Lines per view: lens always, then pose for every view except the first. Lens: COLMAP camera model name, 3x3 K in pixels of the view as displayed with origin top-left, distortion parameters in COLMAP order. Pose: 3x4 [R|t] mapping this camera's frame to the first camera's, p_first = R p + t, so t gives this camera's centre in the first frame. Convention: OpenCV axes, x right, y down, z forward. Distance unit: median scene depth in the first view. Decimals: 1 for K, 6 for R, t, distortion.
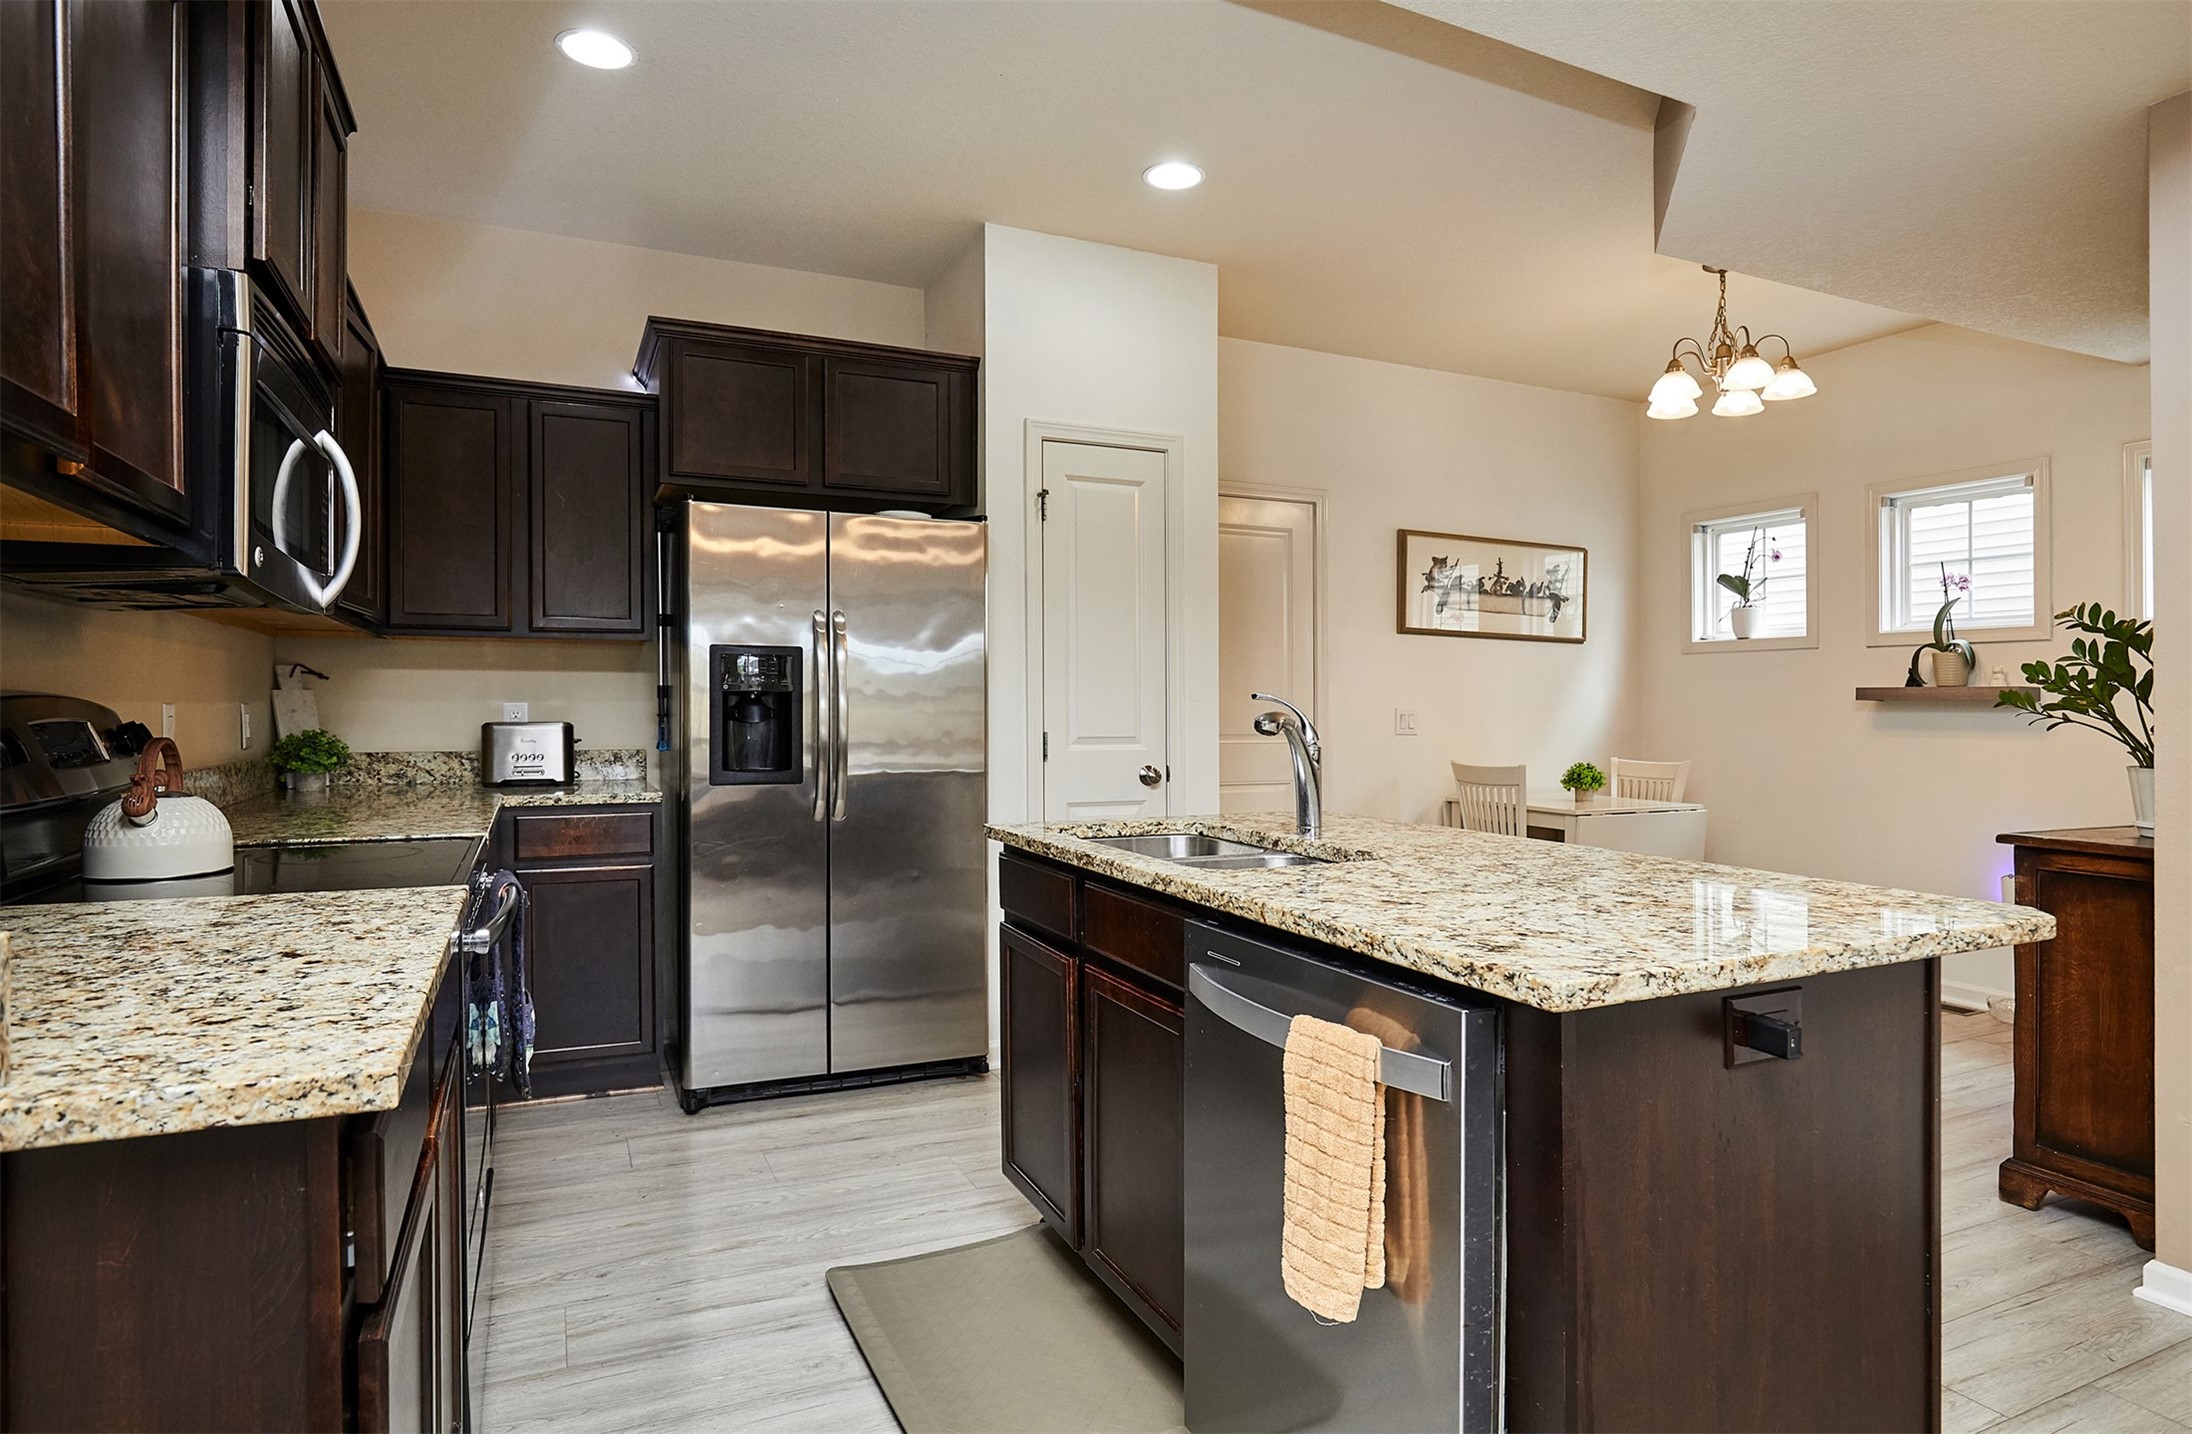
lens RADIAL K [[1207.9, 0, 1138.7], [0, 1207.9, 721.6], [0, 0, 1]] dist [-0.019231, -0.000874]
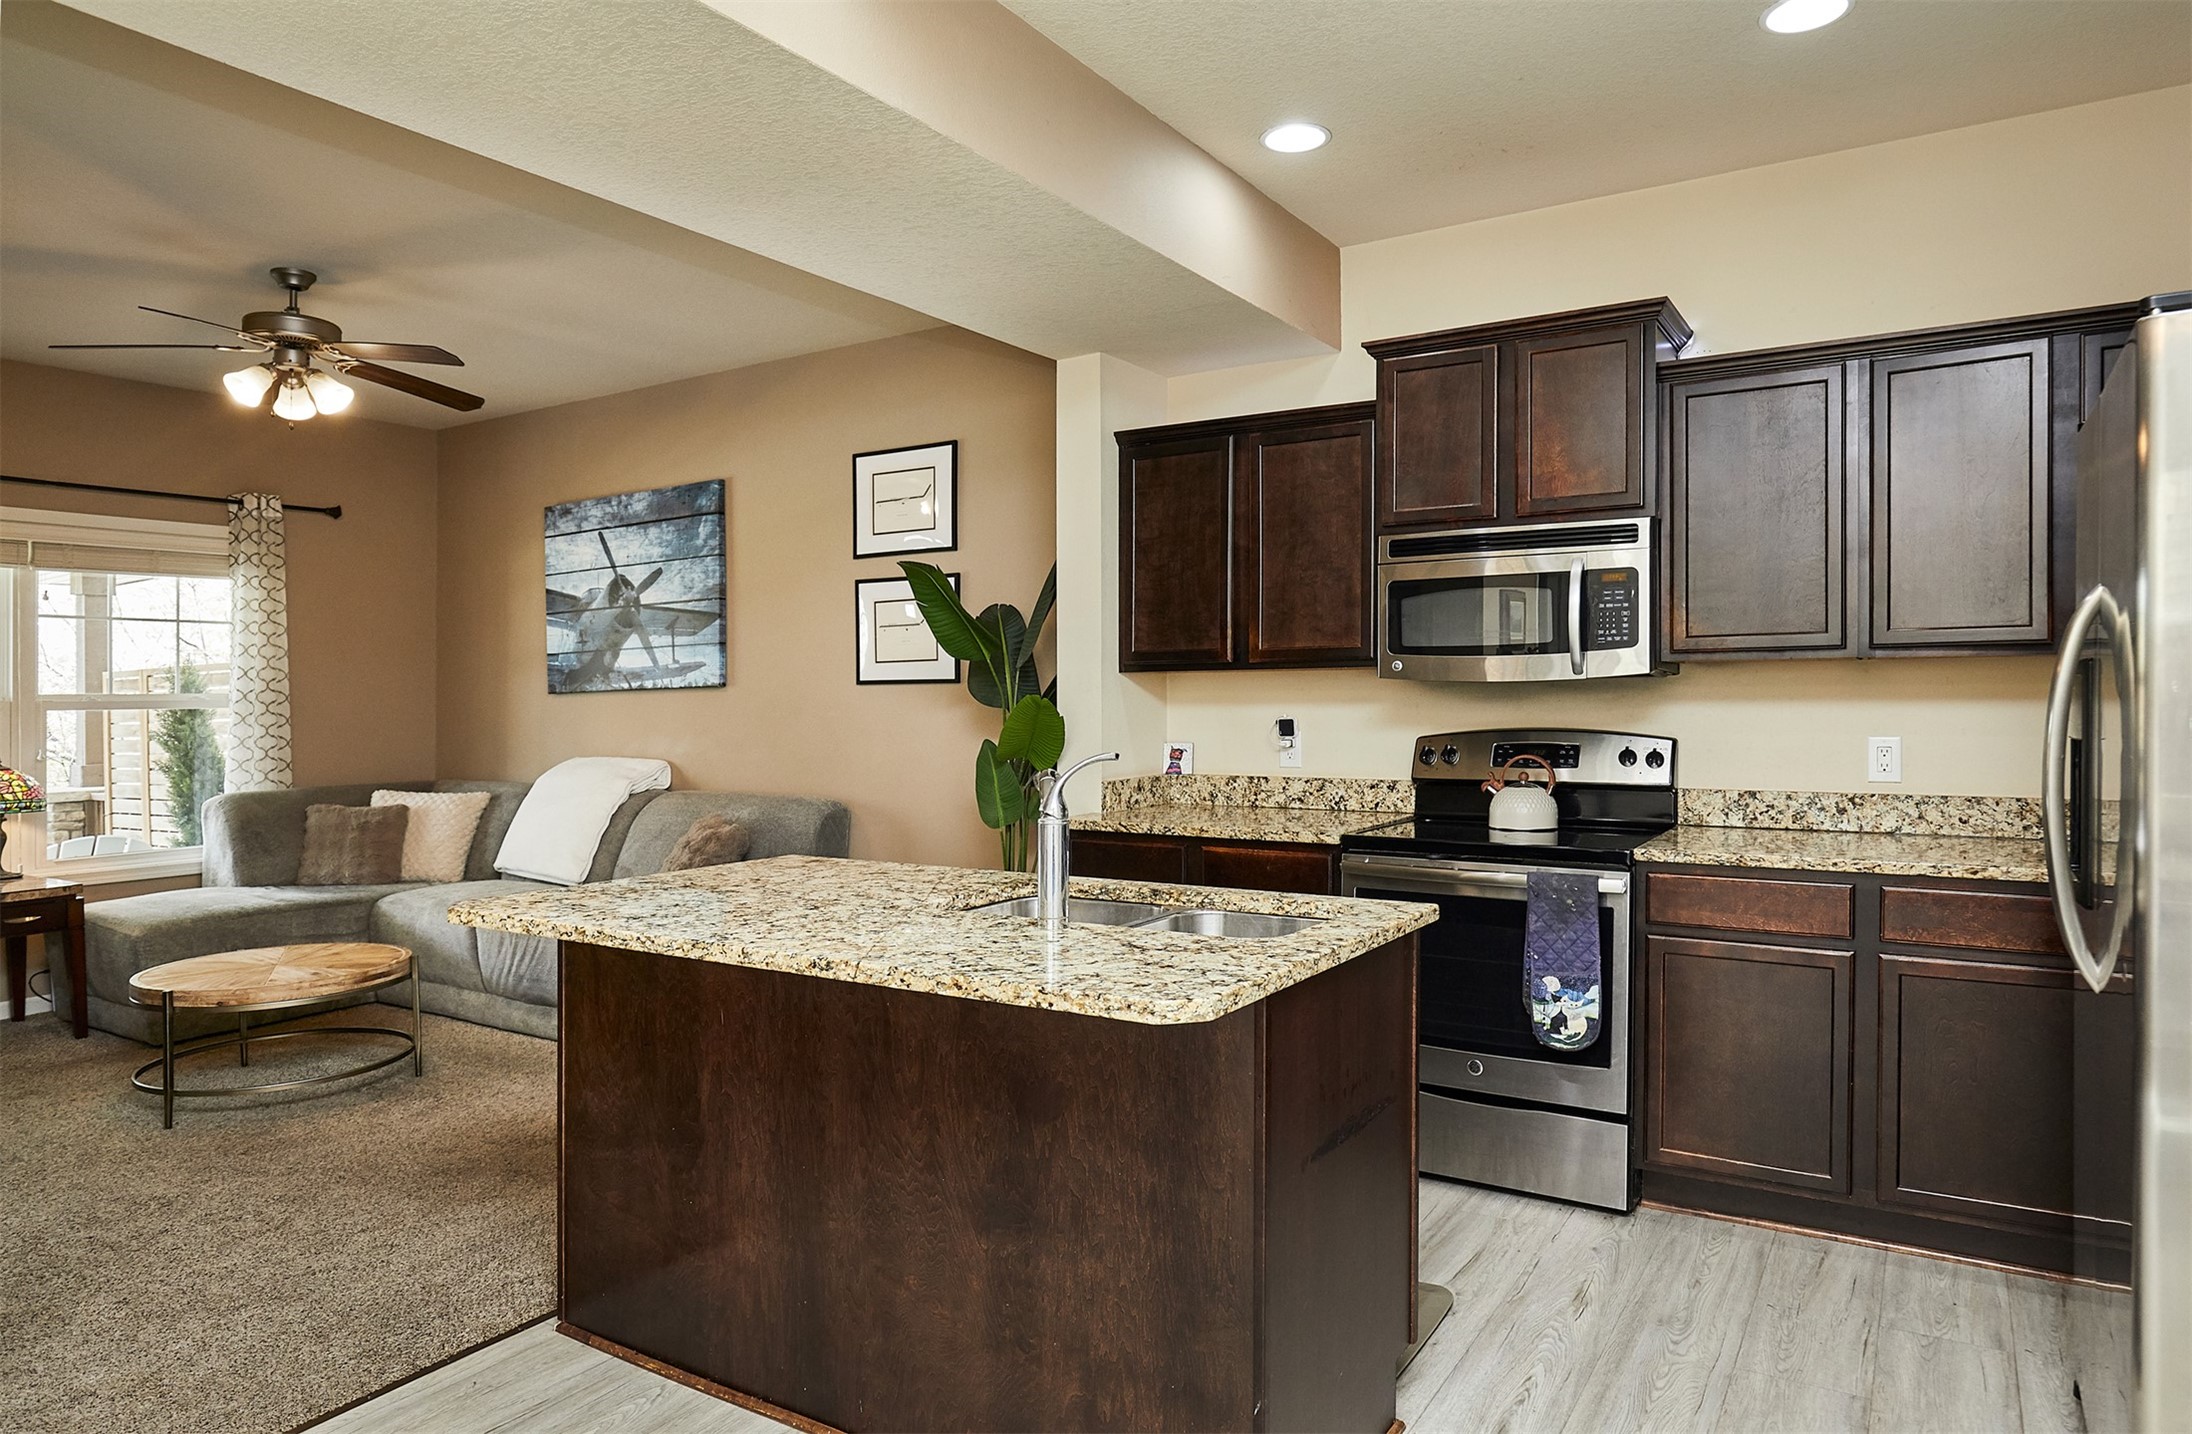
lens RADIAL K [[1353.2, 0, 1163.1], [0, 1353.2, 665.2], [0, 0, 1]] dist [-0.006219, 0.000843]
pose [[-0.846733, -0.009082, -0.531940, 0.392872], [-0.001648, 0.999894, -0.014449, -0.047841], [0.532015, -0.011358, -0.846659, 1.262683]]
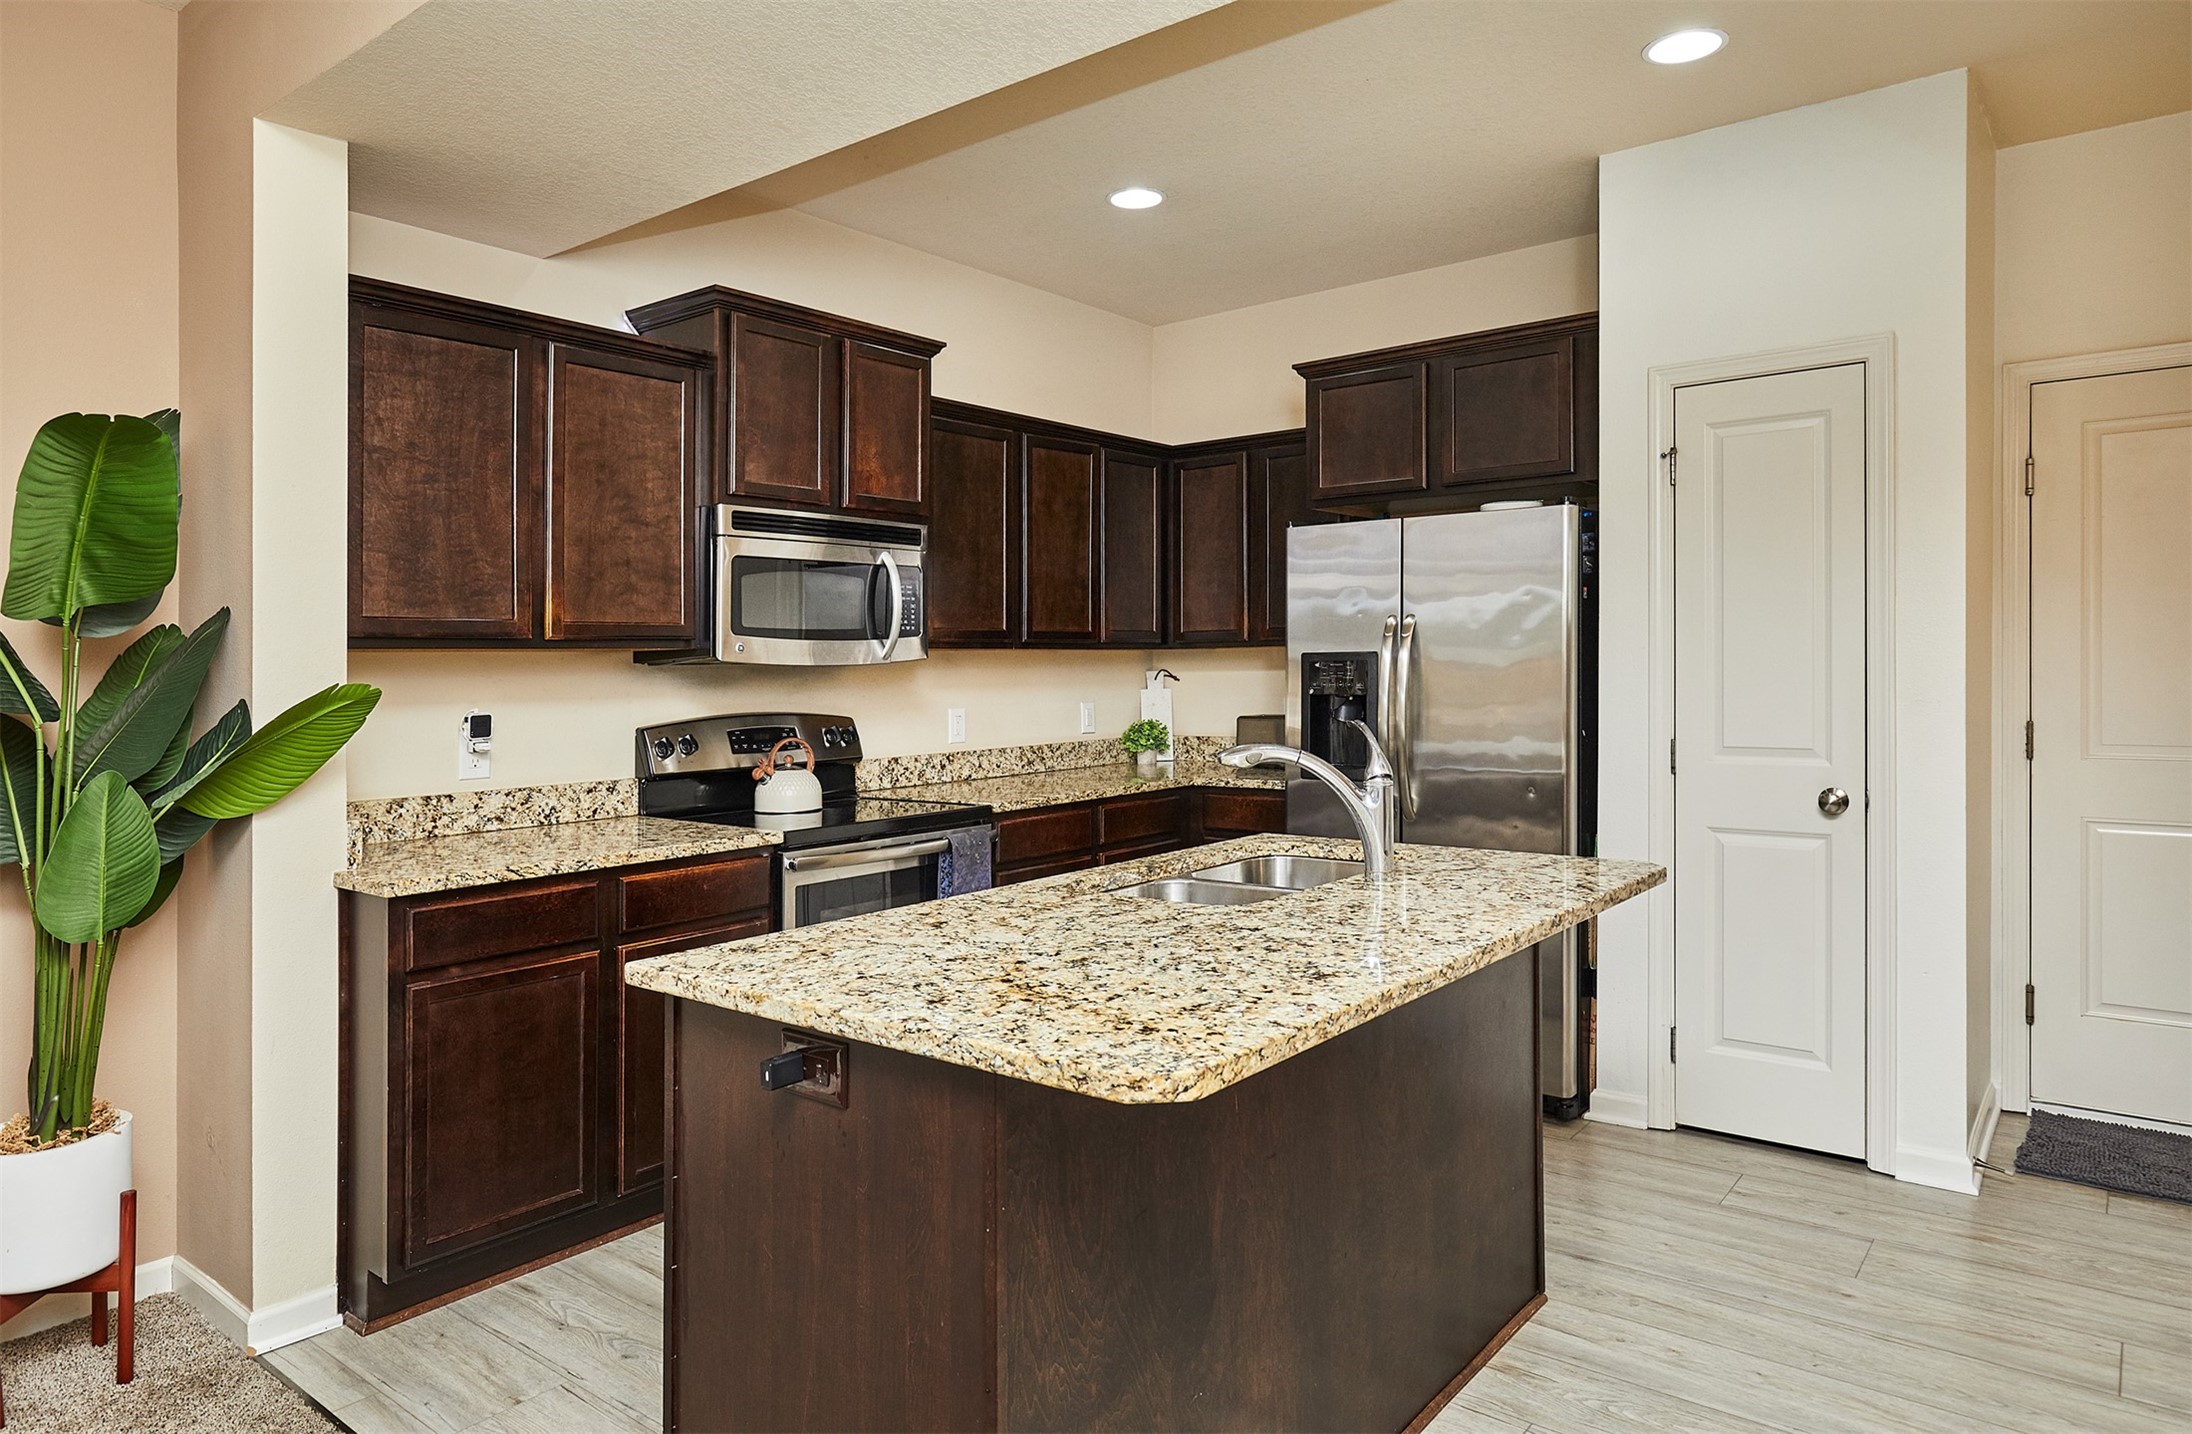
lens RADIAL K [[1341.8, 0, 1064.4], [0, 1341.8, 683.3], [0, 0, 1]] dist [0.001085, 0.001510]
pose [[0.423722, -0.000562, -0.905792, 0.651604], [0.006571, 0.999975, 0.002454, -0.038339], [0.905768, -0.006992, 0.423716, 0.256329]]
